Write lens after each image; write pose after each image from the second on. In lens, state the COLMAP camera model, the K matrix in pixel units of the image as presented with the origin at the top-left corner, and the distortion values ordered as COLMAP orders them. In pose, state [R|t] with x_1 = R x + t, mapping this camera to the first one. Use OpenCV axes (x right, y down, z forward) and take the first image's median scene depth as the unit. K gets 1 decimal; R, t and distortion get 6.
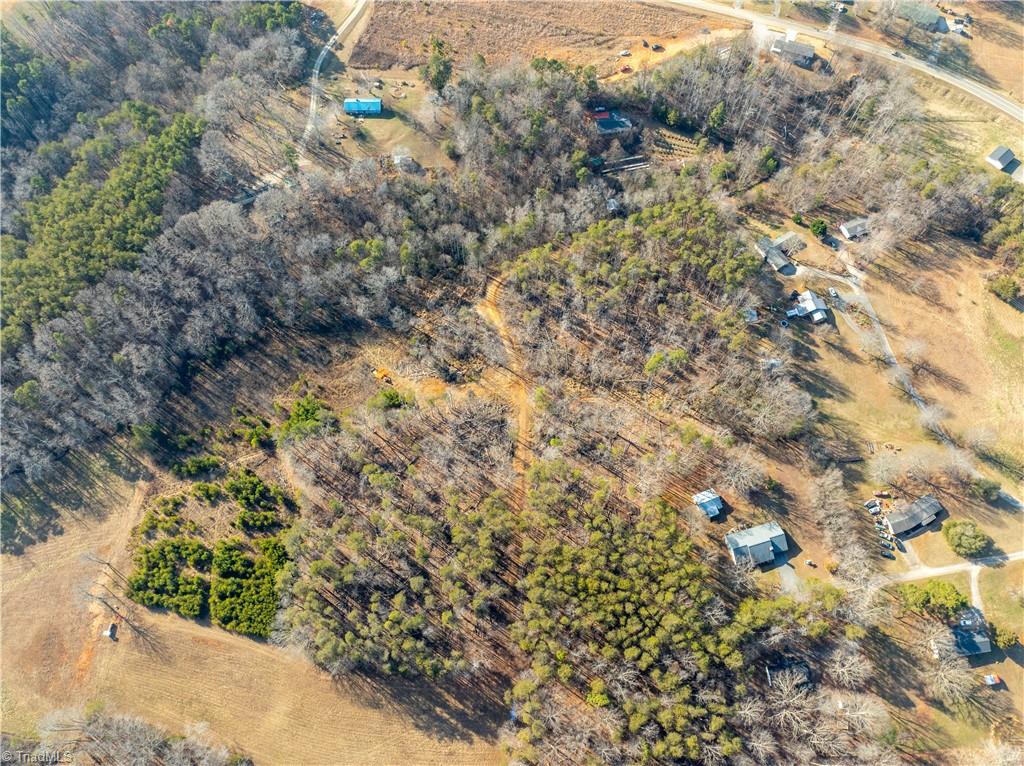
lens RADIAL K [[723.3, 0, 522.2], [0, 723.3, 376.0], [0, 0, 1]] dist [-0.040573, -0.001176]
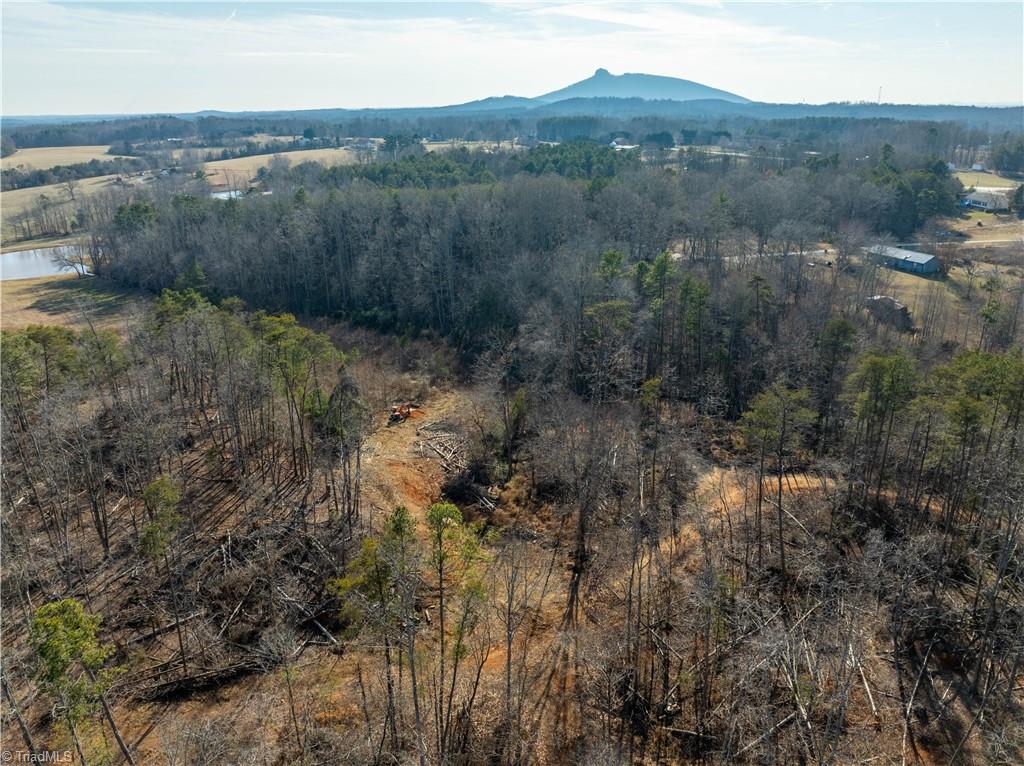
lens RADIAL K [[723.3, 0, 507.4], [0, 723.3, 383.8], [0, 0, 1]] dist [-0.040573, -0.001176]
pose [[0.409615, 0.325007, -0.852400, 0.173387], [-0.826145, 0.528452, -0.195508, 0.023064], [0.386911, 0.784289, 0.484965, 0.863265]]
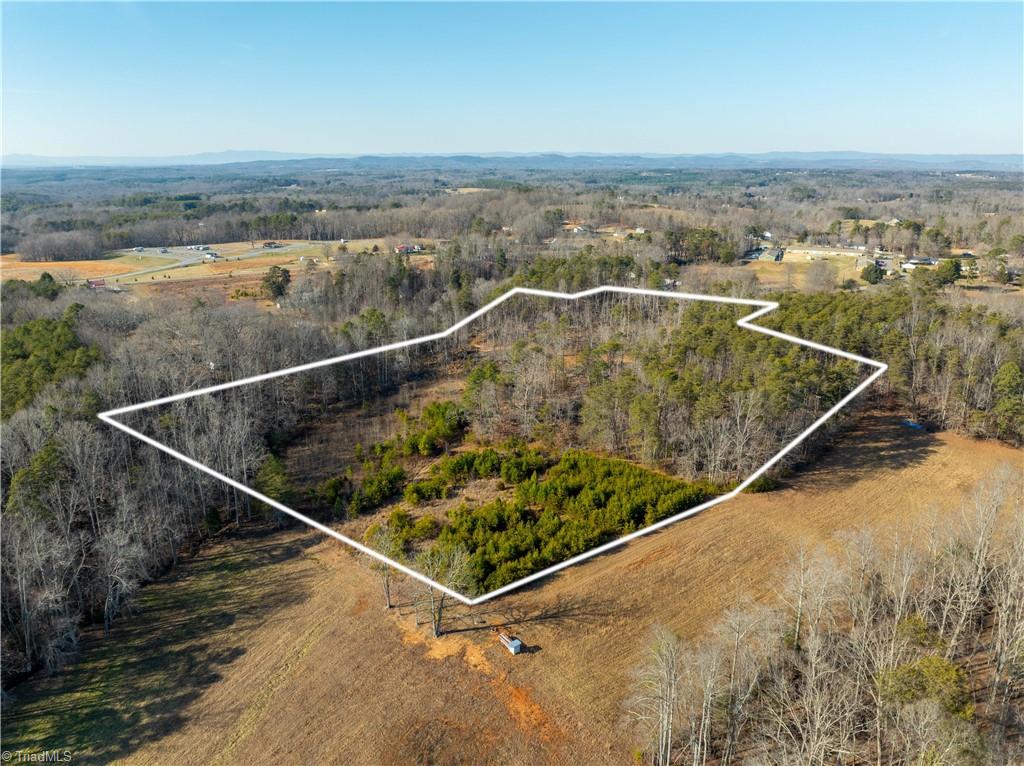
lens RADIAL K [[723.3, 0, 517.1], [0, 723.3, 380.4], [0, 0, 1]] dist [-0.040573, -0.001176]
pose [[0.663802, -0.213898, 0.716670, -0.807154], [0.676715, 0.579803, -0.453746, 0.436489], [-0.318472, 0.786178, 0.529622, 0.562953]]
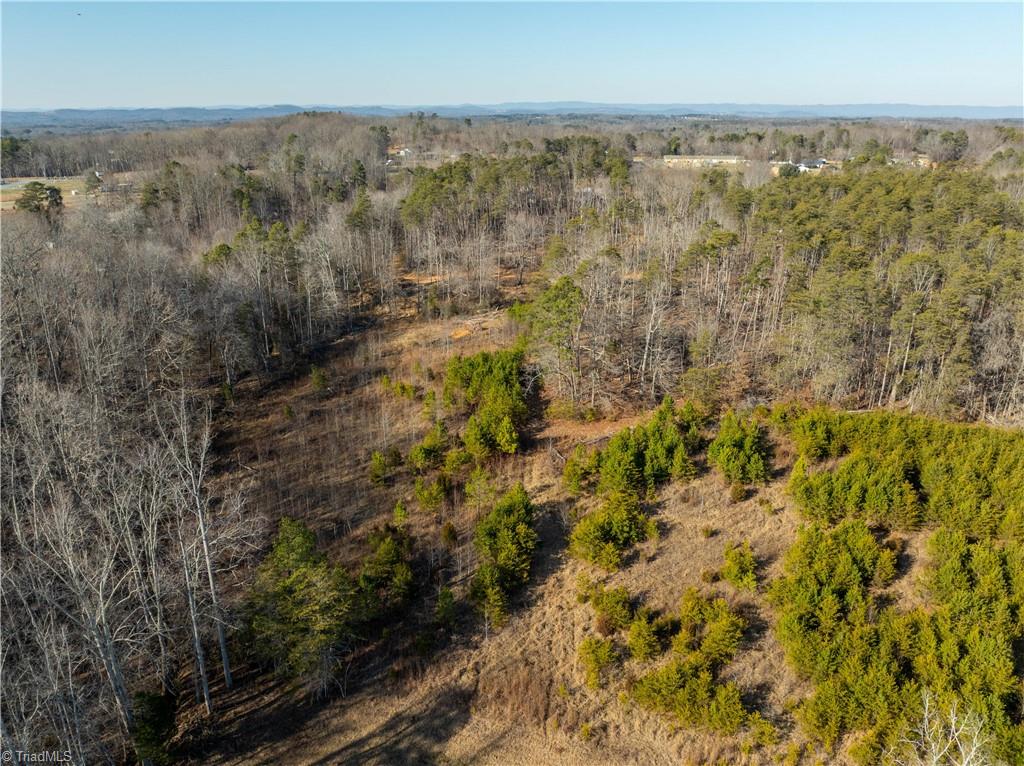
lens RADIAL K [[723.3, 0, 516.7], [0, 723.3, 386.4], [0, 0, 1]] dist [-0.040573, -0.001176]
pose [[0.372570, -0.325443, 0.869067, -0.686178], [0.841609, 0.513074, -0.168666, 0.146360], [-0.391005, 0.794255, 0.465052, 0.821584]]
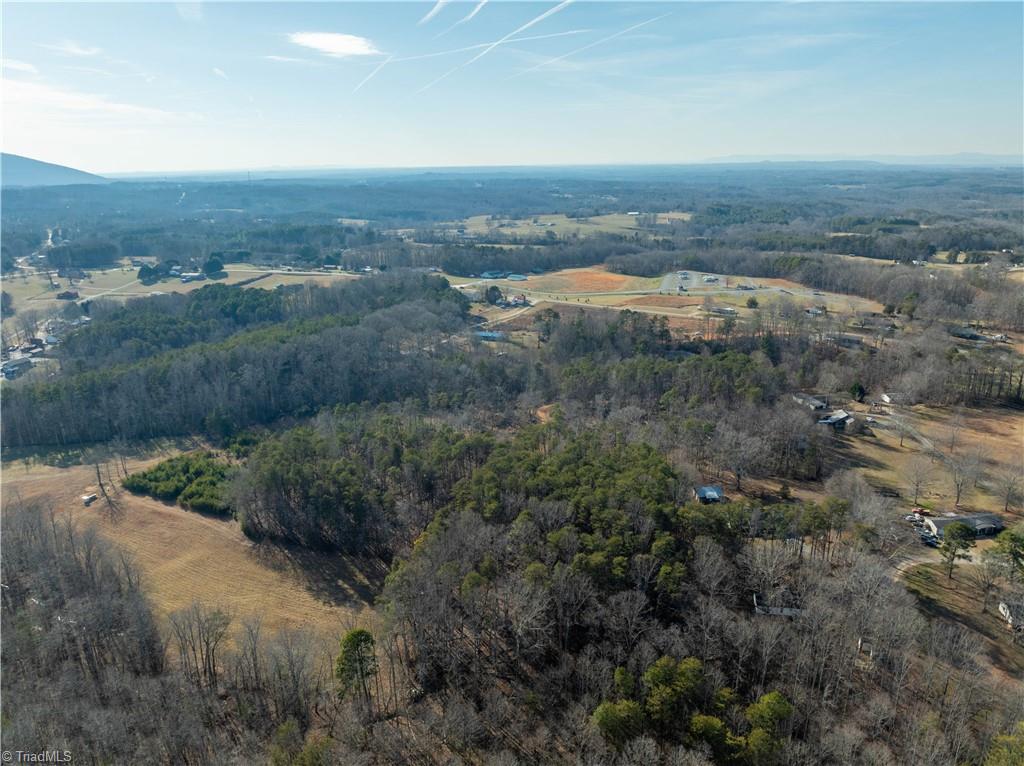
lens RADIAL K [[723.3, 0, 520.4], [0, 723.3, 376.3], [0, 0, 1]] dist [-0.040573, -0.001176]
pose [[0.956365, 0.074241, -0.282584, 0.262202], [-0.262369, 0.643792, -0.718815, 0.749090], [0.128560, 0.761591, 0.635179, 0.273751]]
